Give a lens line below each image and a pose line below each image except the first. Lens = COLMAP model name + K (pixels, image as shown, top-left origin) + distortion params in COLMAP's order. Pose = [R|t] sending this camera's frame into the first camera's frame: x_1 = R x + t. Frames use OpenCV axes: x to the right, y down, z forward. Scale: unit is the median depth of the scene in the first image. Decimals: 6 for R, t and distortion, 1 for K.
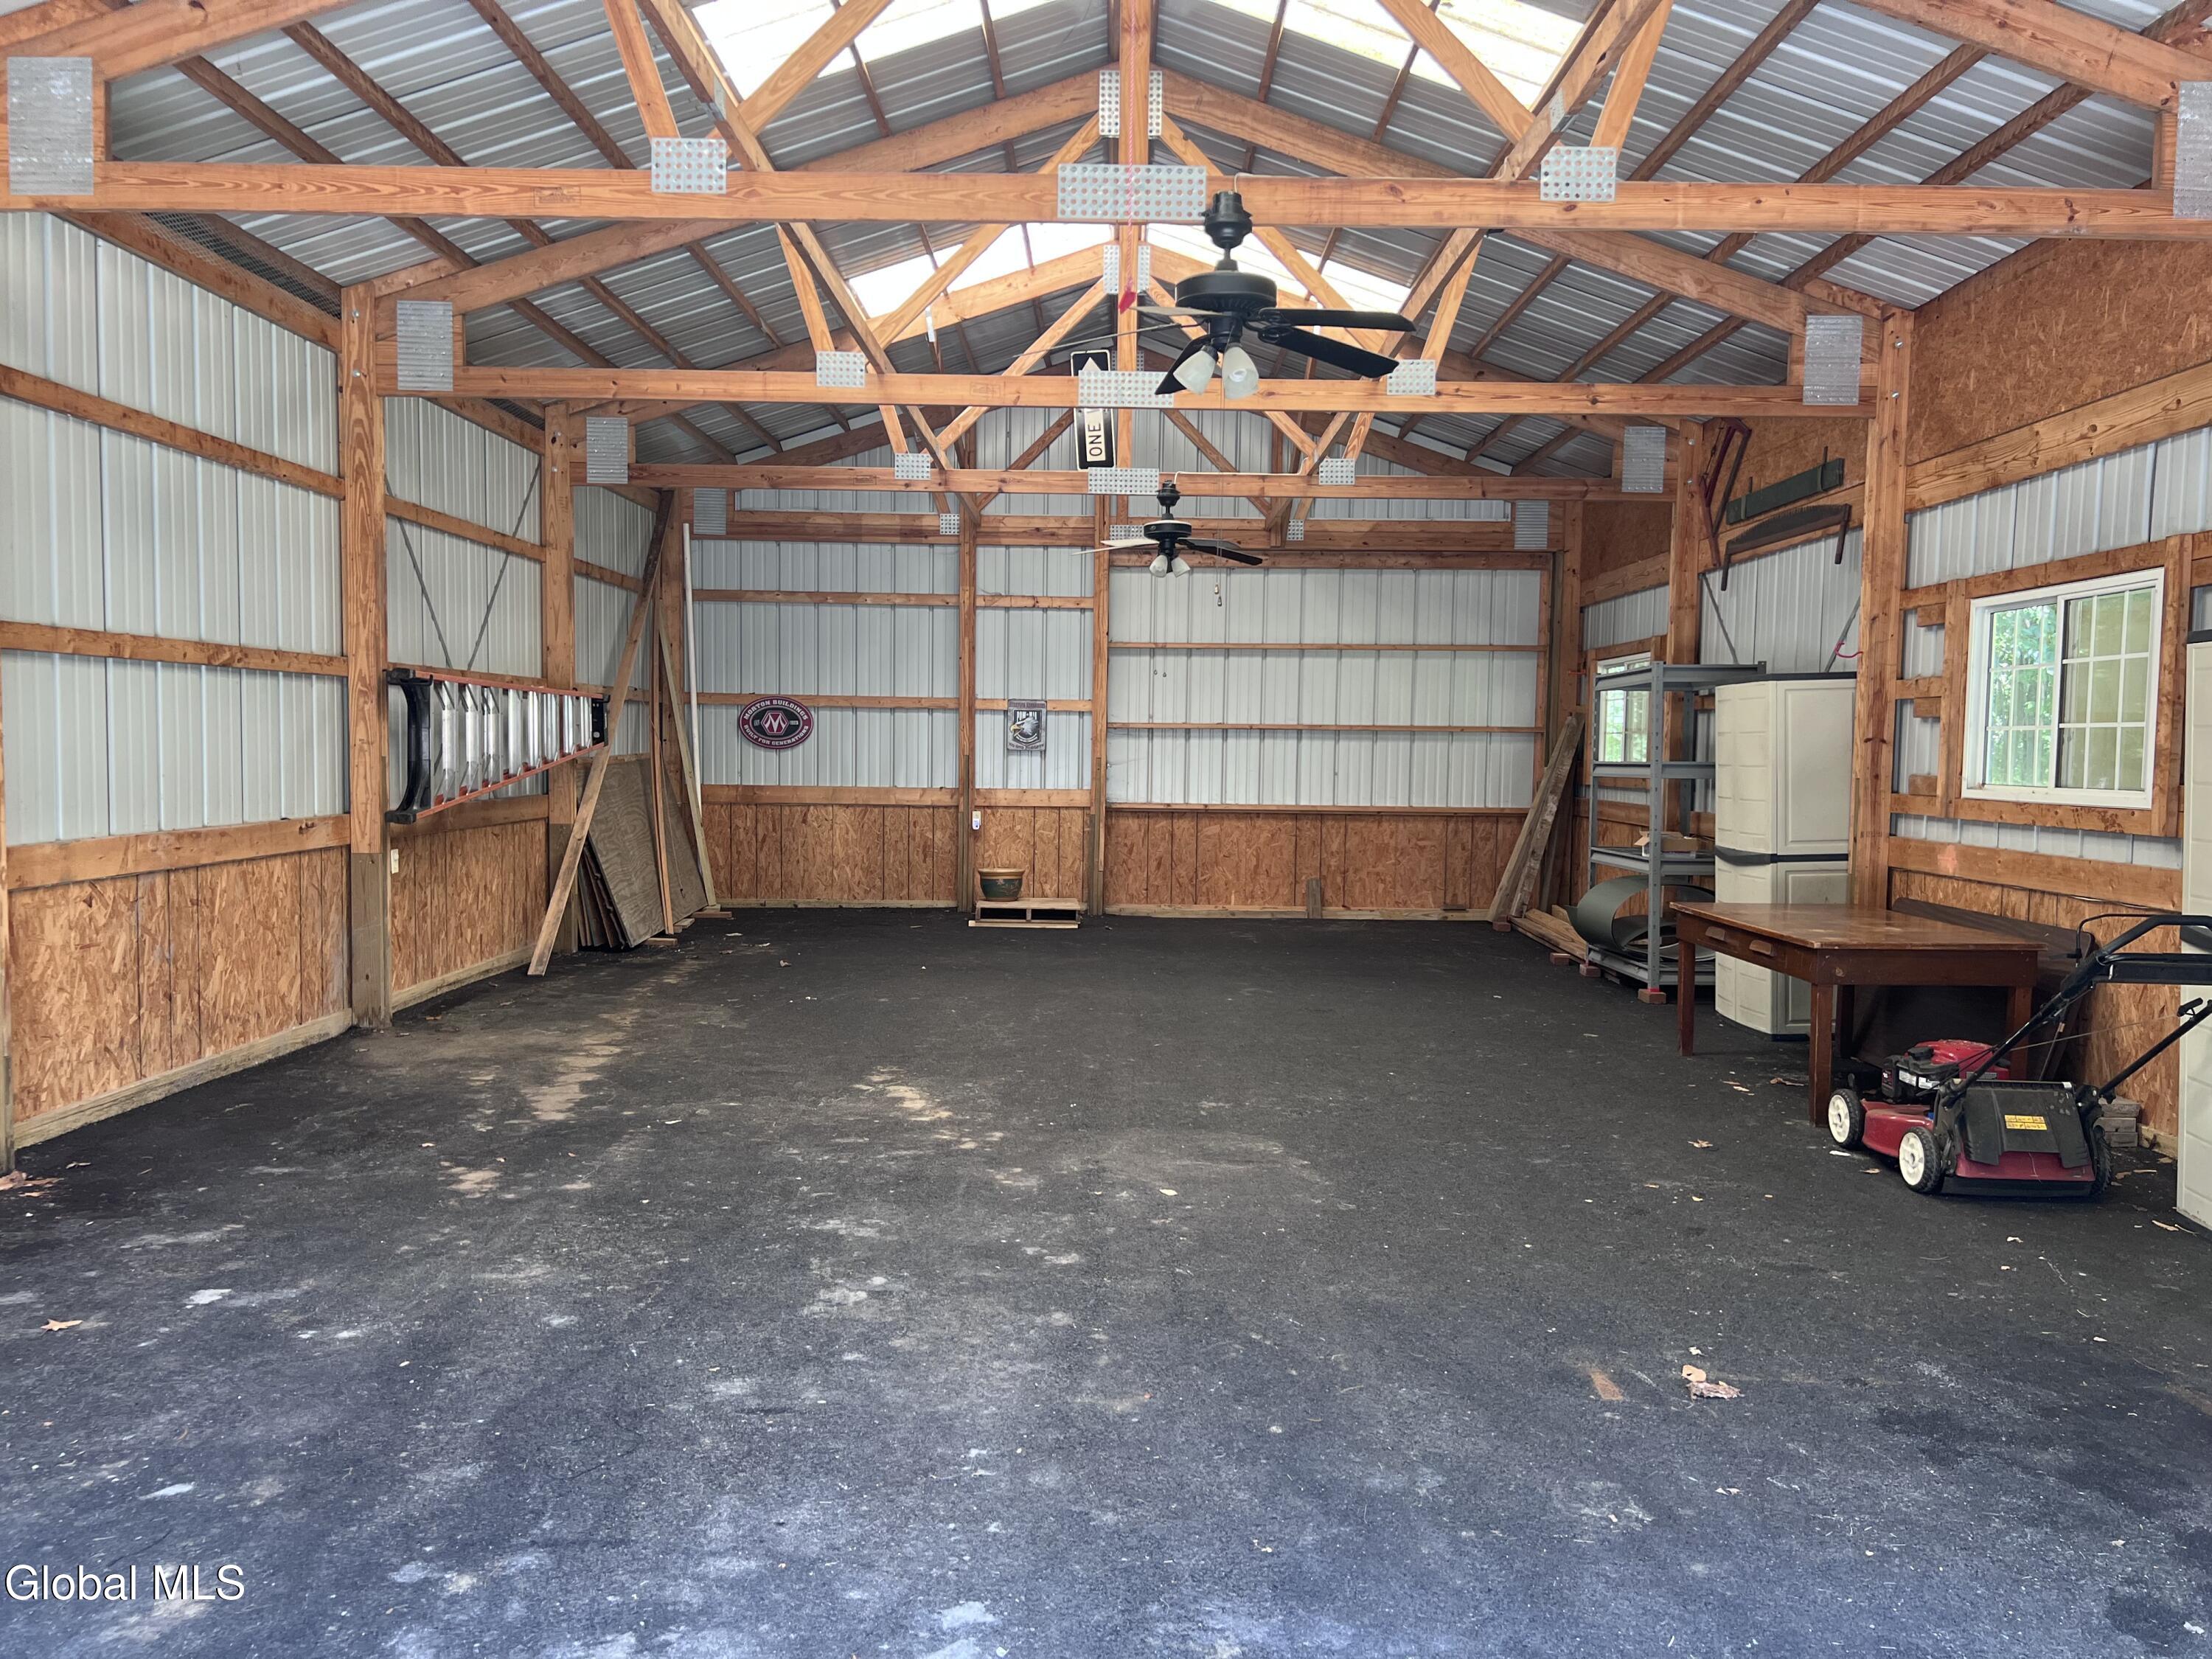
lens RADIAL K [[1636.1, 0, 1112.6], [0, 1636.1, 846.8], [0, 0, 1]] dist [0.064216, -0.079826]
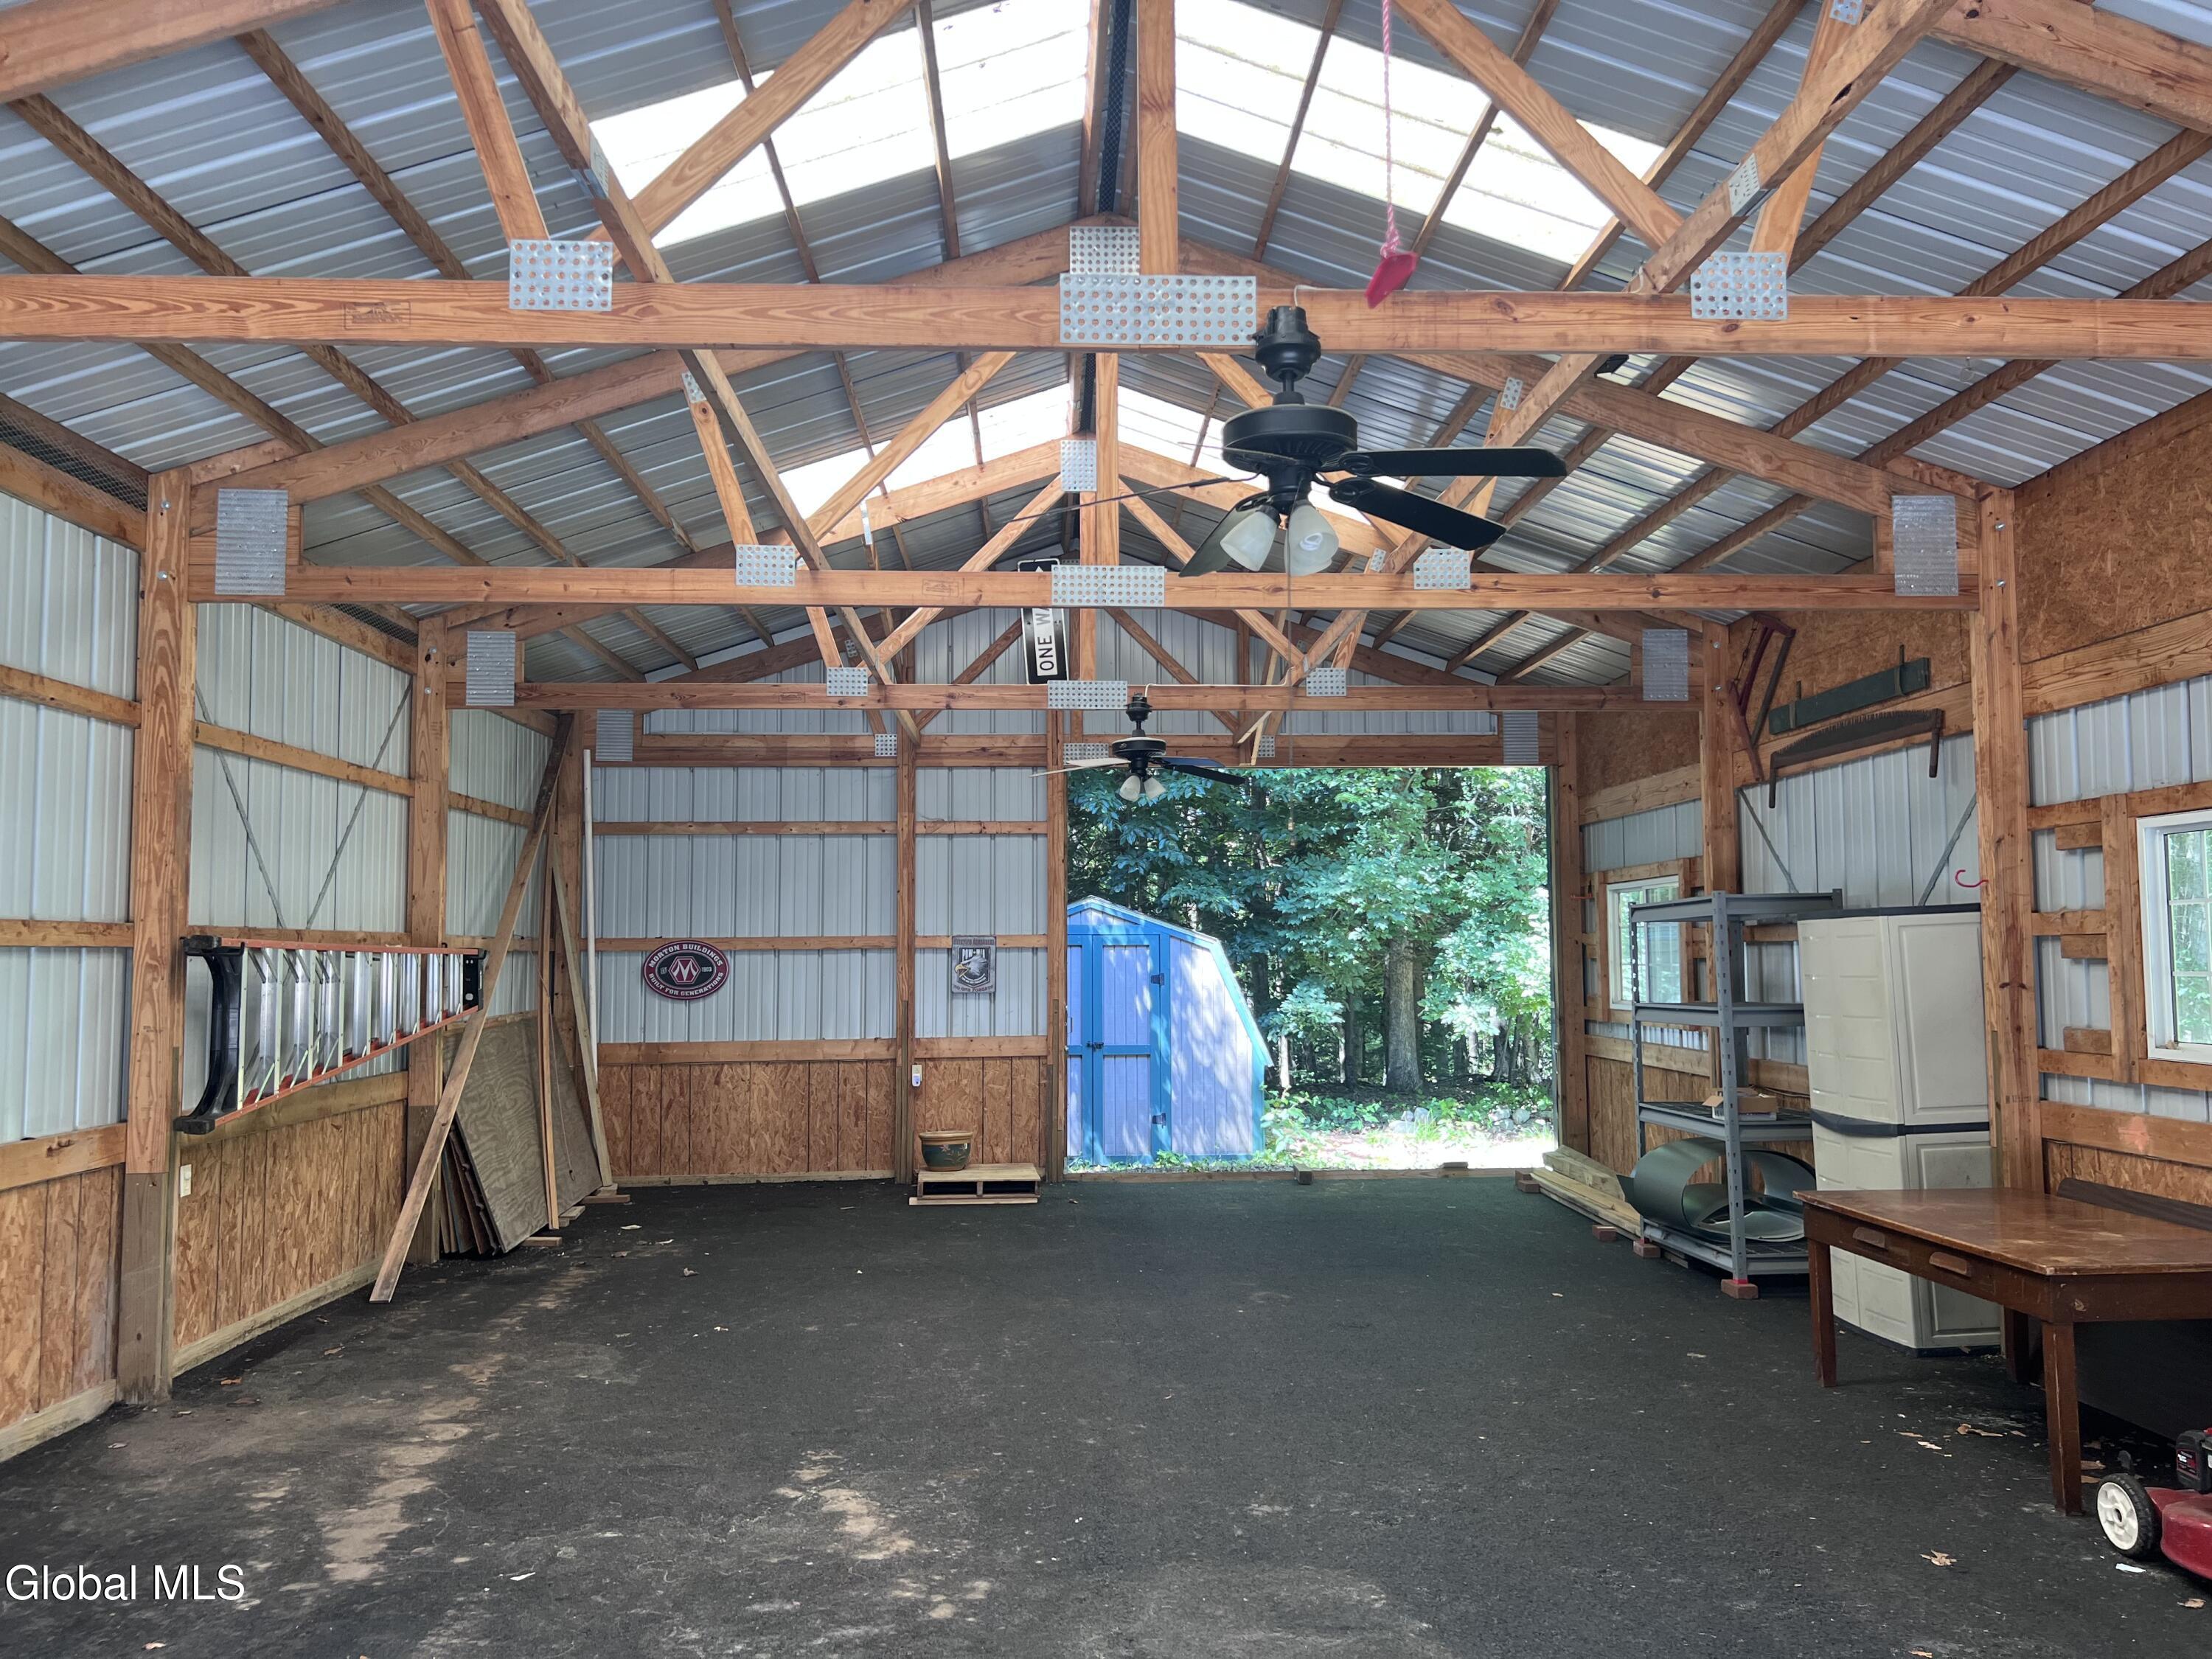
lens RADIAL K [[1636.1, 0, 1112.6], [0, 1636.1, 846.8], [0, 0, 1]] dist [0.064216, -0.079826]
pose [[0.998672, -0.017504, 0.048447, -0.032129], [0.023671, 0.991257, -0.129804, -0.036311], [-0.045751, 0.130779, 0.990355, 0.185378]]
